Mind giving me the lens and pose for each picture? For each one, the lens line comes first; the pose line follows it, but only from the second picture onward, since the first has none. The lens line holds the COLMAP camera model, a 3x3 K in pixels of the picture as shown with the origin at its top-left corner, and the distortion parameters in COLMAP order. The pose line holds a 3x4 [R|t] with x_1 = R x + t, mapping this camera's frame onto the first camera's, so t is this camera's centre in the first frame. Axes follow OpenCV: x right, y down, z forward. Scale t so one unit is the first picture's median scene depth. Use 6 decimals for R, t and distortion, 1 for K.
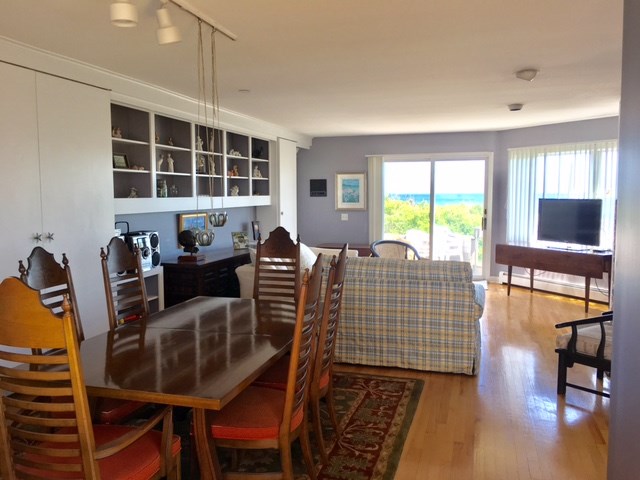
lens RADIAL K [[547.3, 0, 319.8], [0, 547.3, 240.0], [0, 0, 1]] dist [0.053062, -0.013721]
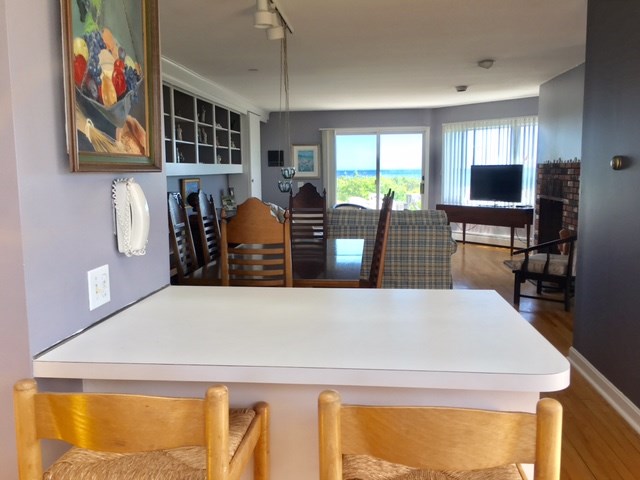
lens RADIAL K [[547.3, 0, 318.1], [0, 547.3, 239.4], [0, 0, 1]] dist [0.053062, -0.013721]
pose [[0.984081, -0.029648, 0.175229, -0.152740], [0.022587, 0.998856, 0.042157, 0.029261], [-0.176279, -0.037528, 0.983625, -0.133071]]
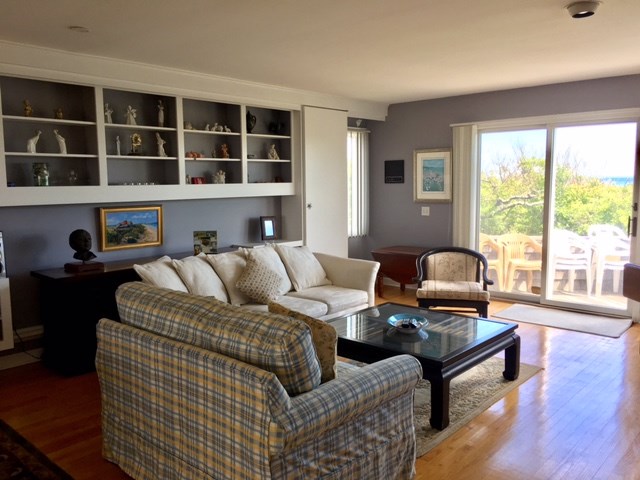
lens RADIAL K [[547.3, 0, 318.3], [0, 547.3, 237.9], [0, 0, 1]] dist [0.053062, -0.013721]
pose [[0.901896, 0.039502, -0.430143, 0.303131], [-0.029696, 0.999124, 0.029490, -0.030516], [0.430931, -0.013823, 0.902279, 0.357178]]
